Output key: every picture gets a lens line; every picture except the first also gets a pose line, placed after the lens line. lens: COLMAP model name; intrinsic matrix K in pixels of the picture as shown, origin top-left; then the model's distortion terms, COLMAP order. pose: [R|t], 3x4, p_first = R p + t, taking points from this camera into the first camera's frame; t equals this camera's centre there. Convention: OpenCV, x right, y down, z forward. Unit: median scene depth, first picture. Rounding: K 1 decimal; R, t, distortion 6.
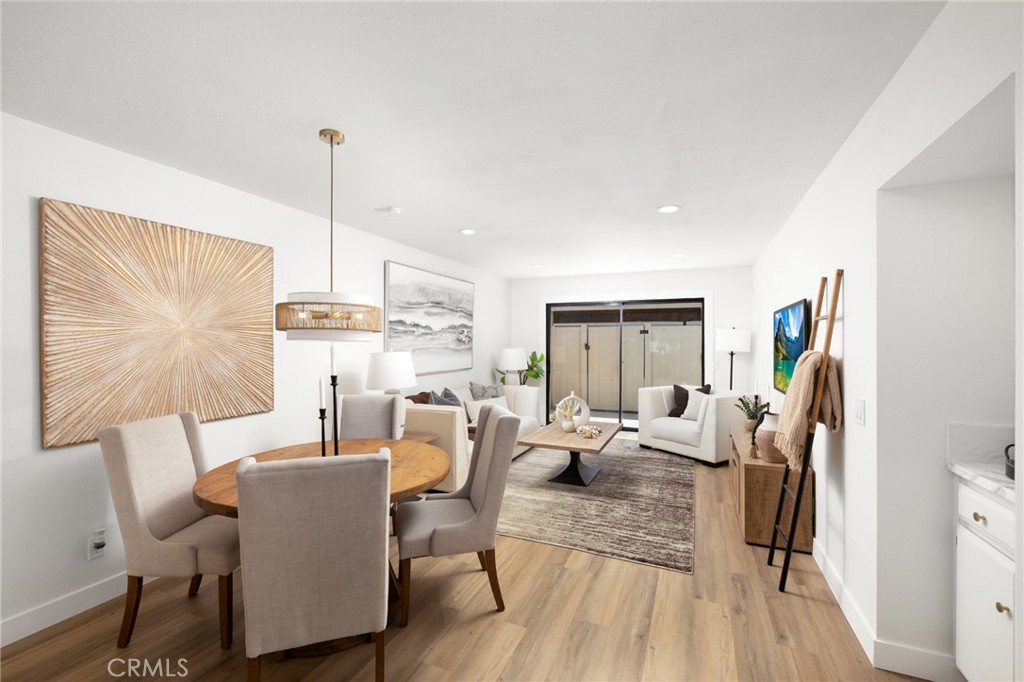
lens RADIAL K [[431.2, 0, 512.0], [0, 431.2, 337.4], [0, 0, 1]] dist [-0.001617, -0.000425]
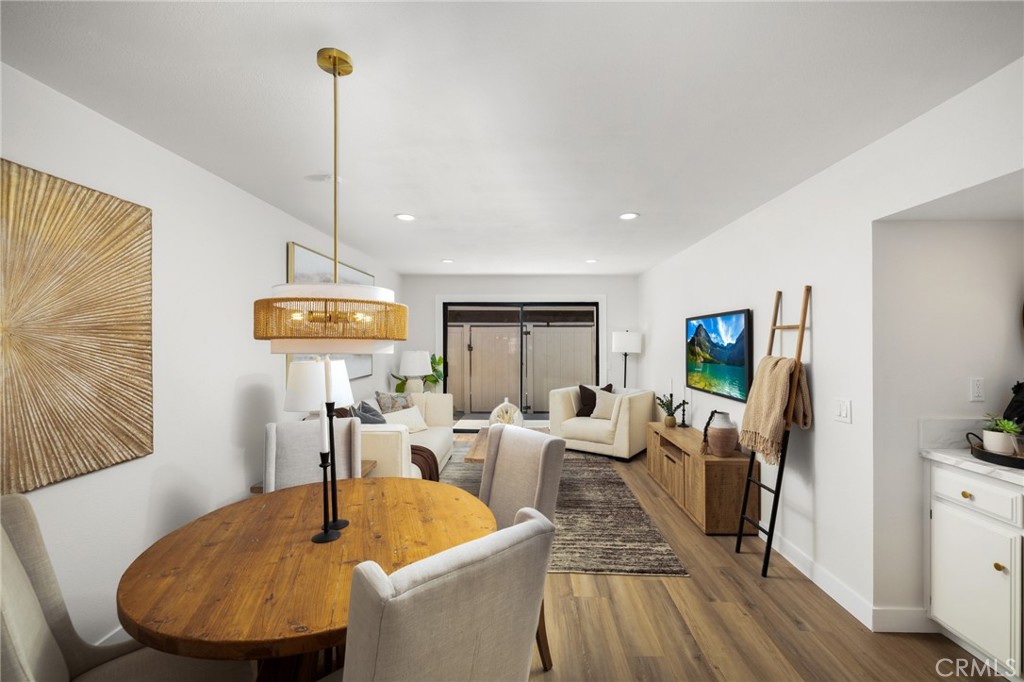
lens RADIAL K [[437.6, 0, 517.0], [0, 437.6, 335.6], [0, 0, 1]] dist [0.005198, -0.001182]
pose [[0.925793, 0.004730, 0.378002, -0.215446], [-0.005081, 0.999987, -0.000070, -0.011798], [-0.377998, -0.001856, 0.925805, 0.115902]]
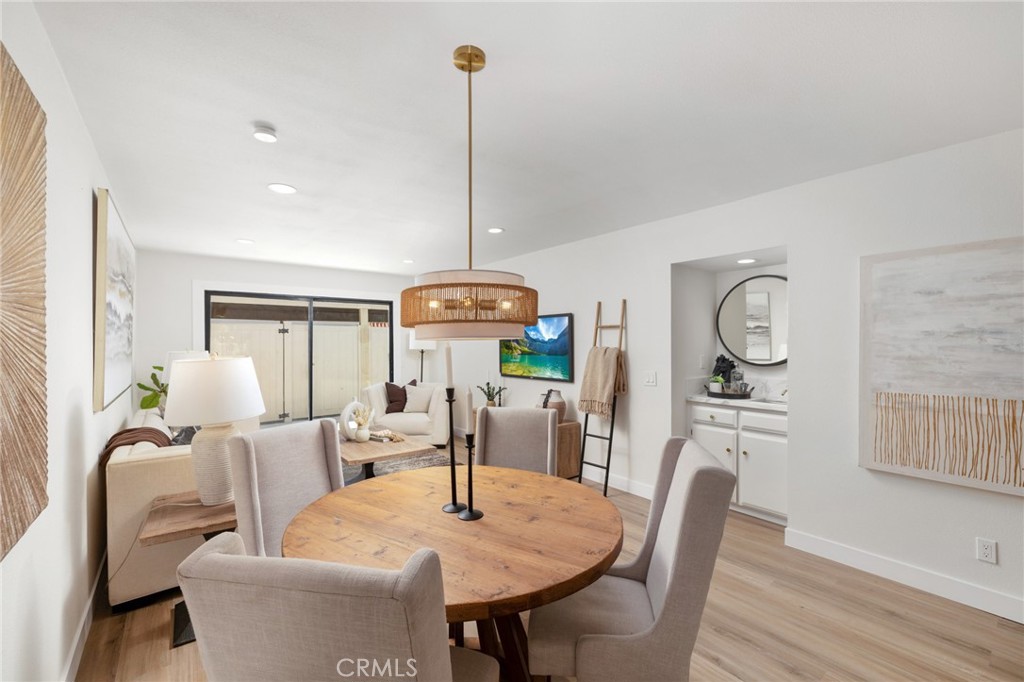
lens RADIAL K [[431.2, 0, 519.9], [0, 431.2, 347.9], [0, 0, 1]] dist [-0.001617, -0.000425]
pose [[0.478067, -0.015375, 0.878189, -0.519928], [-0.006074, 0.999765, 0.020810, 0.002361], [-0.878302, -0.015282, 0.477861, 0.292620]]
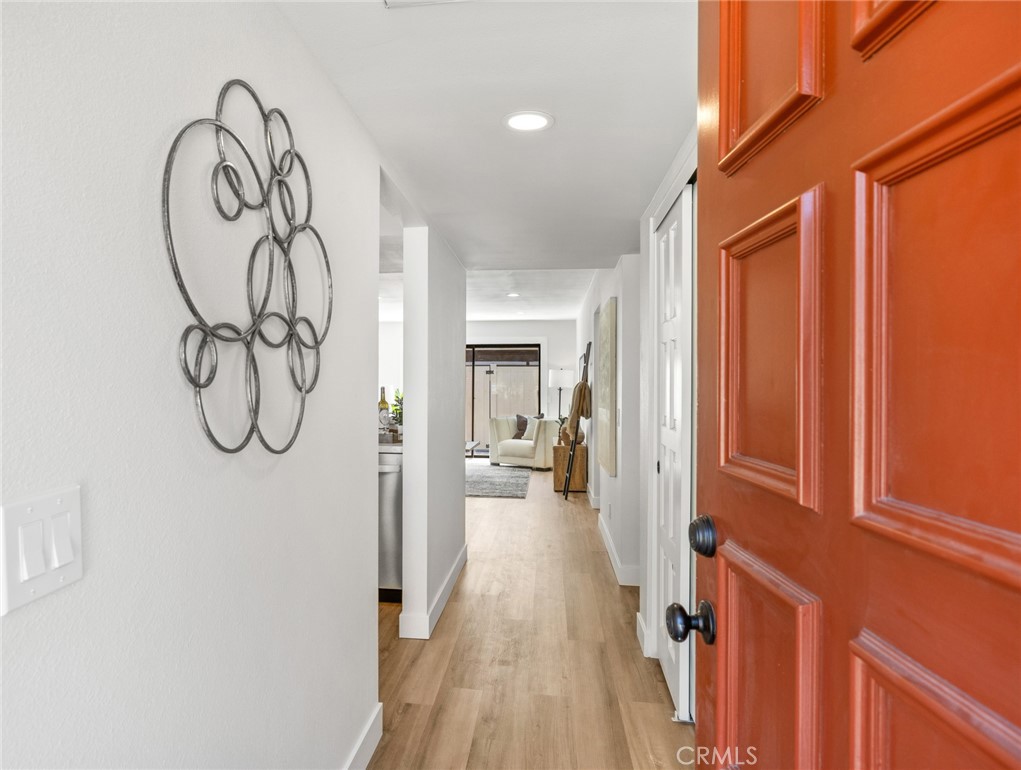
lens RADIAL K [[648.1, 0, 507.3], [0, 648.1, 391.5], [0, 0, 1]] dist [0.001848, 0.000032]
pose [[0.941696, -0.003606, 0.336446, -0.368521], [-0.001893, 0.999870, 0.016014, 0.019351], [-0.336460, -0.015717, 0.941566, -0.993818]]
